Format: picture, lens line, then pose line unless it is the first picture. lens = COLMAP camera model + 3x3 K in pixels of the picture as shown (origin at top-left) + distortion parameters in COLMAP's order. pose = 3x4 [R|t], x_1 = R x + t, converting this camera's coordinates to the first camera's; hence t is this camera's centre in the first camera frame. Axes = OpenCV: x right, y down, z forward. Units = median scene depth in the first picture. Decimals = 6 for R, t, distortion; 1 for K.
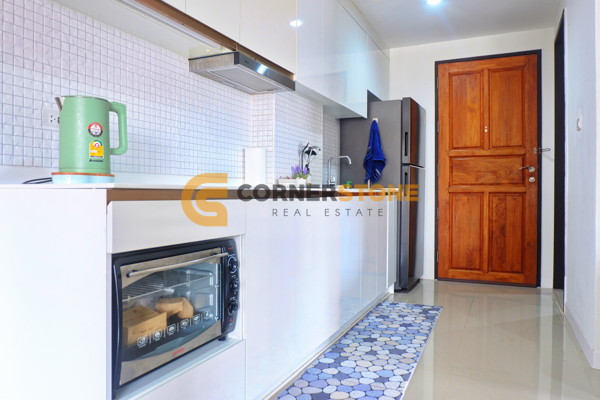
lens RADIAL K [[440.9, 0, 300.0], [0, 440.9, 200.0], [0, 0, 1]] dist [-0.042132, -0.001766]
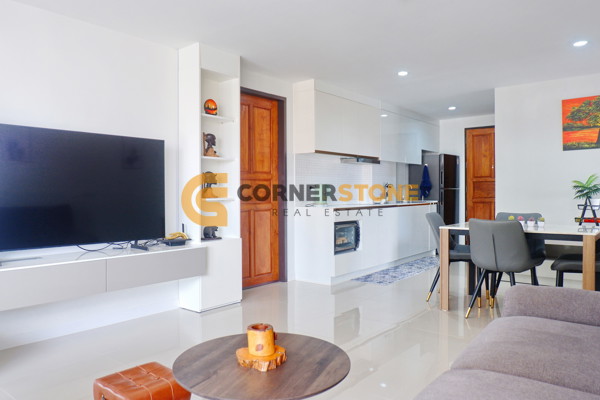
lens RADIAL K [[440.9, 0, 300.0], [0, 440.9, 200.0], [0, 0, 1]] dist [-0.042132, -0.001766]
pose [[0.970309, -0.005961, -0.241794, 0.100221], [0.006213, 0.999981, 0.000280, -0.033901], [0.241788, -0.001774, 0.970327, -1.012928]]
